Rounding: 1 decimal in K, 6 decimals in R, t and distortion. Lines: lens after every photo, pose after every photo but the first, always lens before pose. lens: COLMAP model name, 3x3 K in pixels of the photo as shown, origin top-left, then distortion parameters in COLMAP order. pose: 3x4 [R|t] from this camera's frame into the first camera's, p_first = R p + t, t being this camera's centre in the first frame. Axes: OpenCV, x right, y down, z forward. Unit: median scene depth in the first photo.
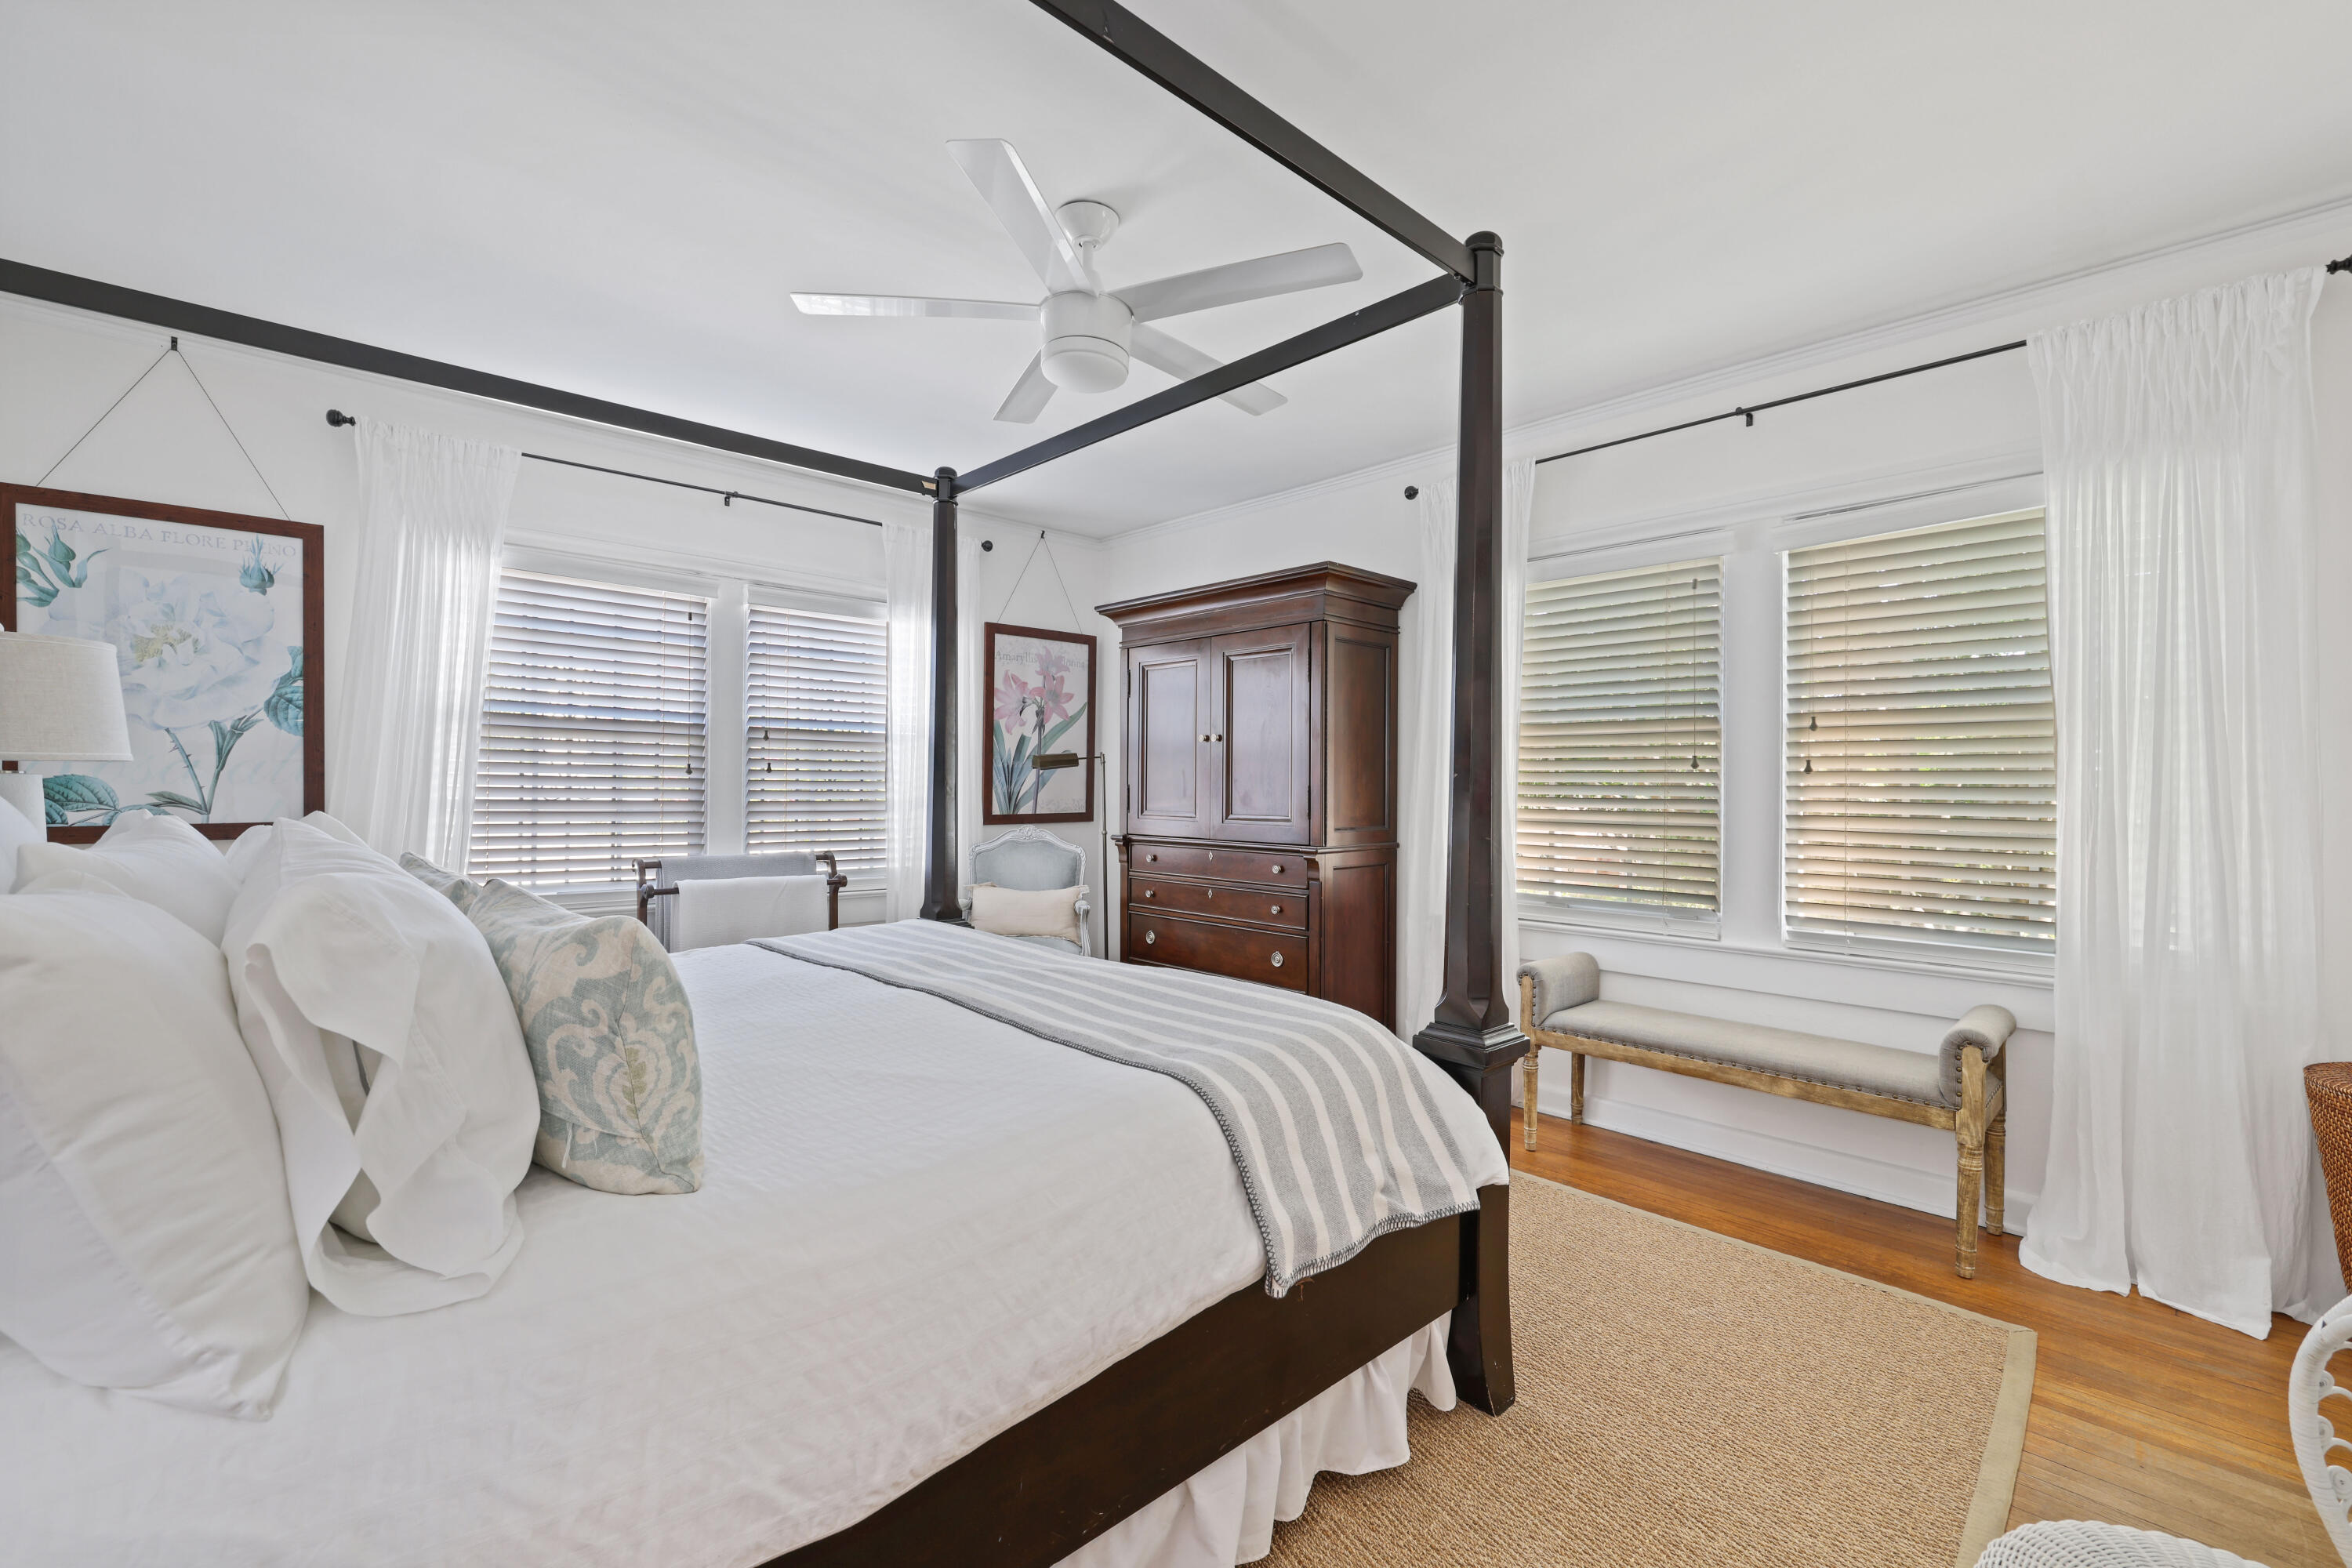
lens RADIAL K [[996.6, 0, 1175.6], [0, 996.6, 777.9], [0, 0, 1]] dist [0.001142, -0.000654]
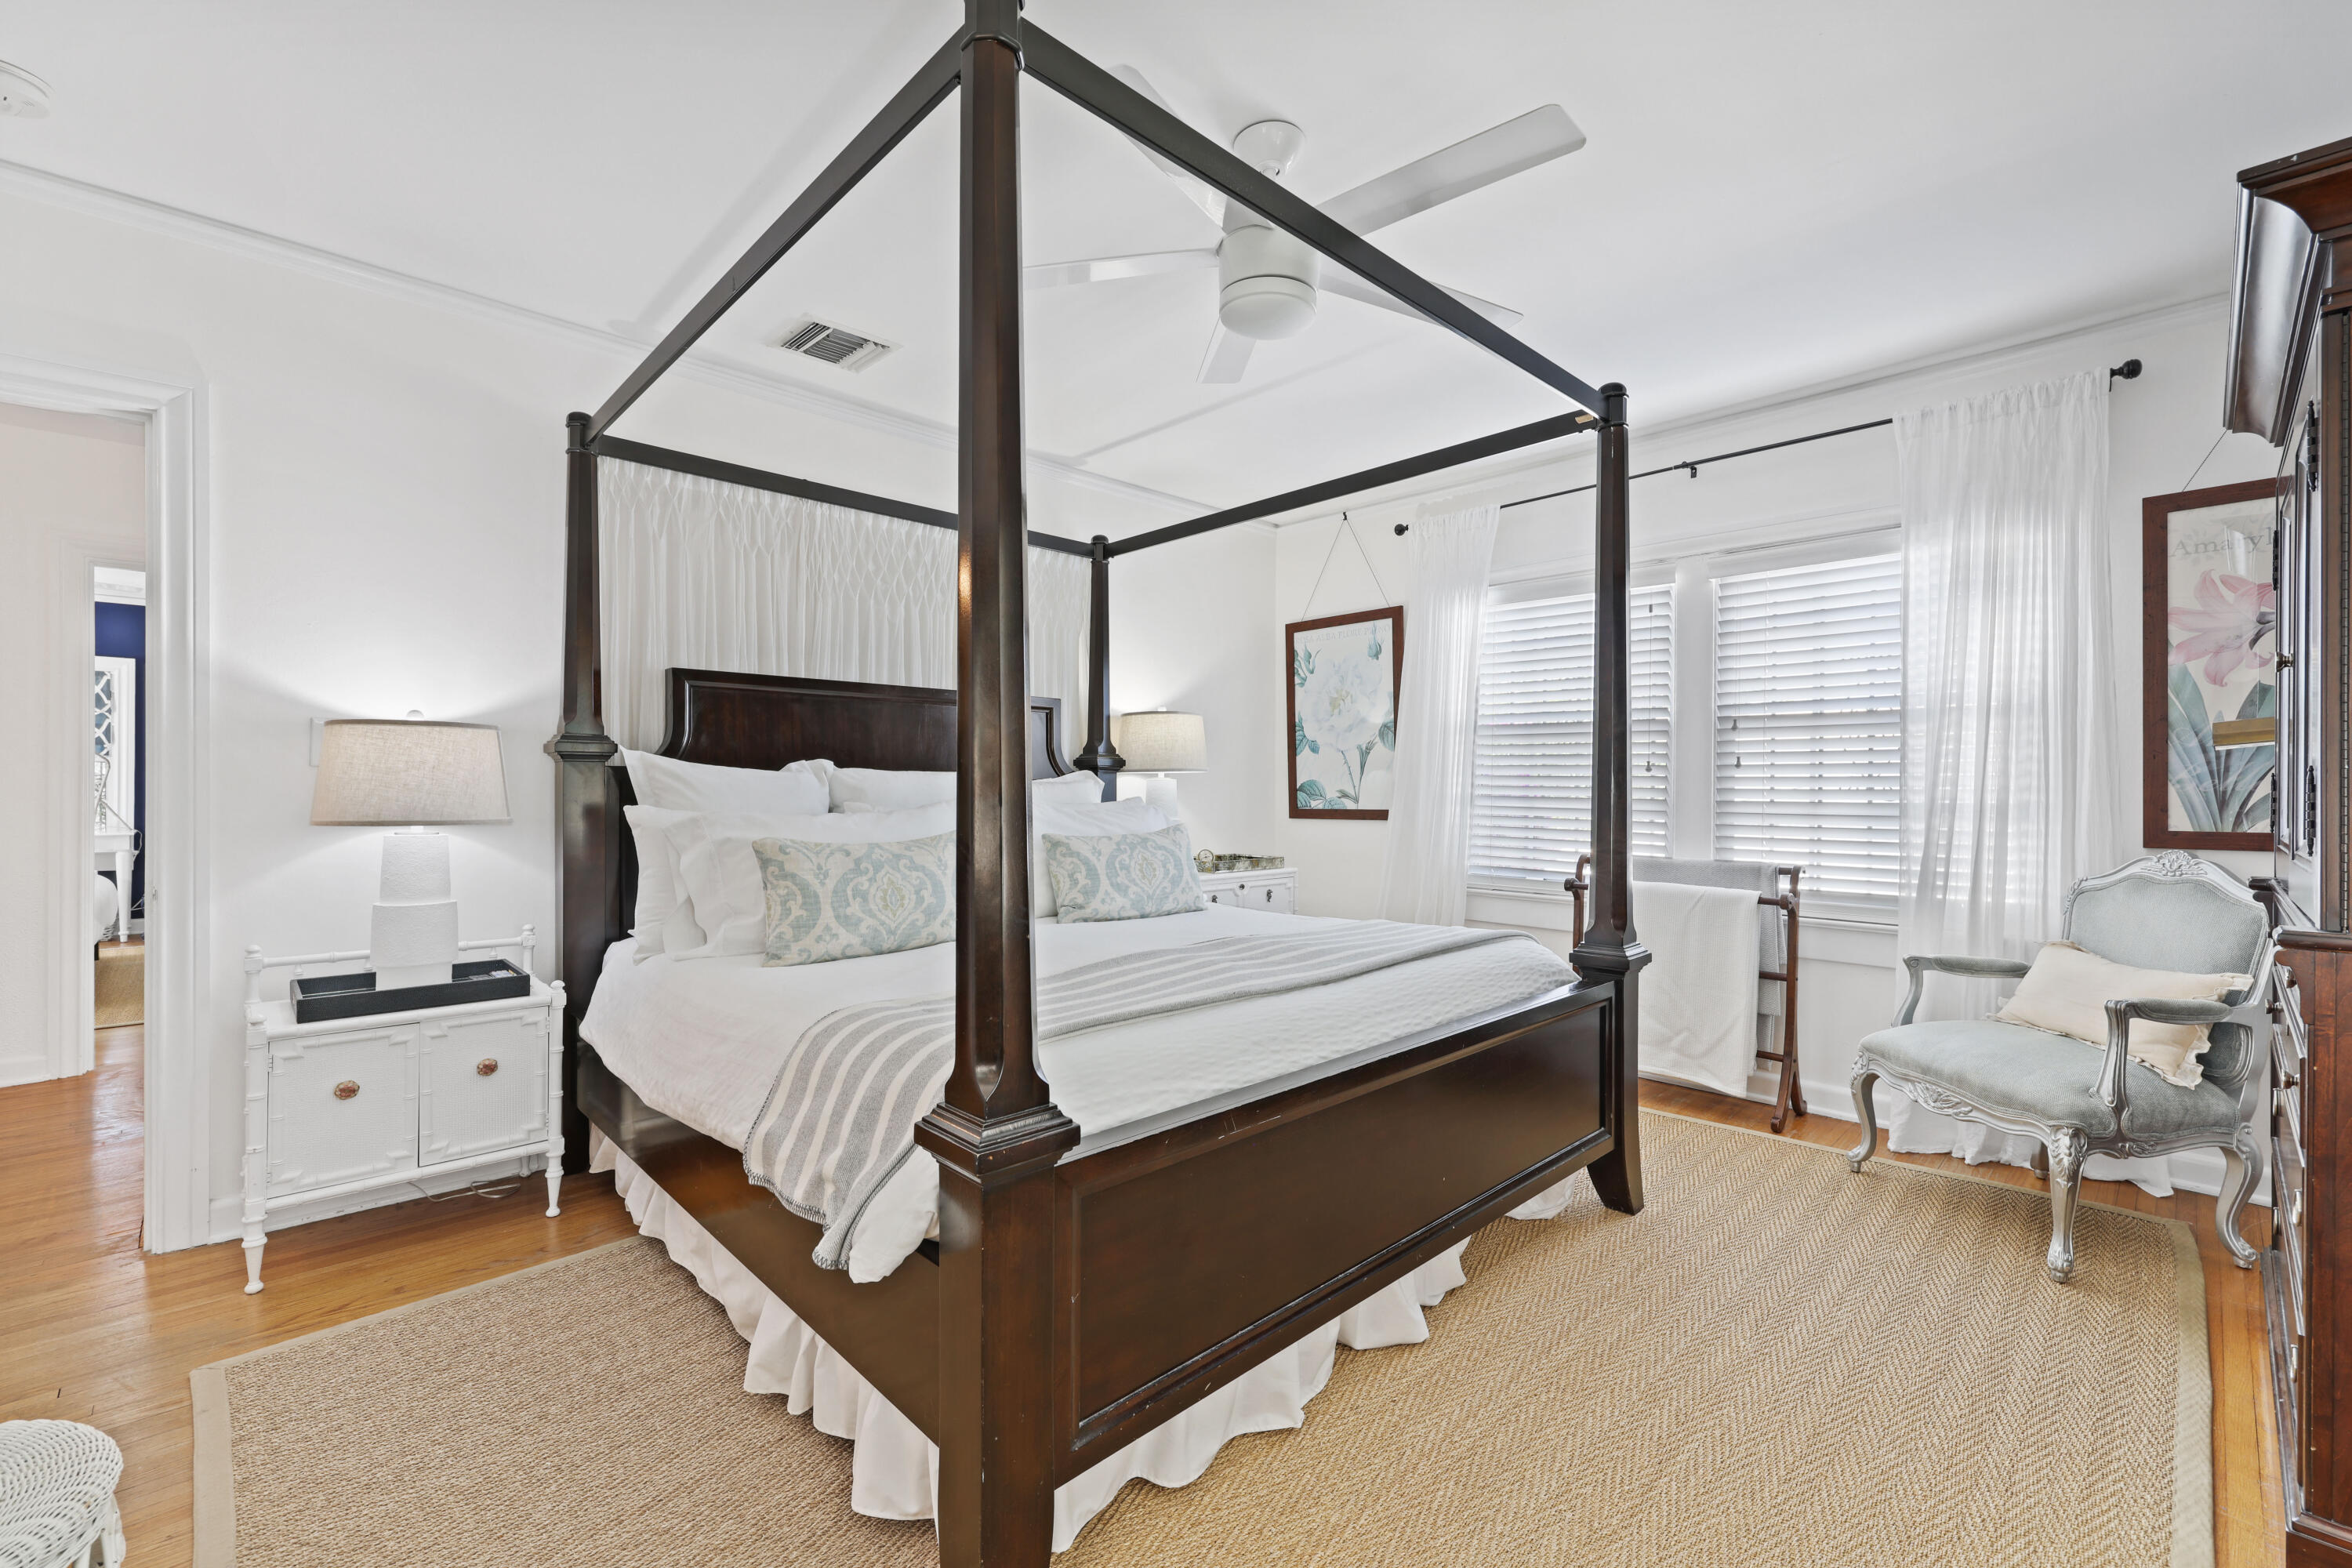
lens RADIAL K [[996.6, 0, 1170.4], [0, 996.6, 785.6], [0, 0, 1]] dist [0.001142, -0.000654]
pose [[0.010259, 0.001515, -0.999946, 0.452624], [0.018097, 0.999835, 0.001701, -0.000161], [0.999784, -0.018114, 0.010230, 0.498045]]
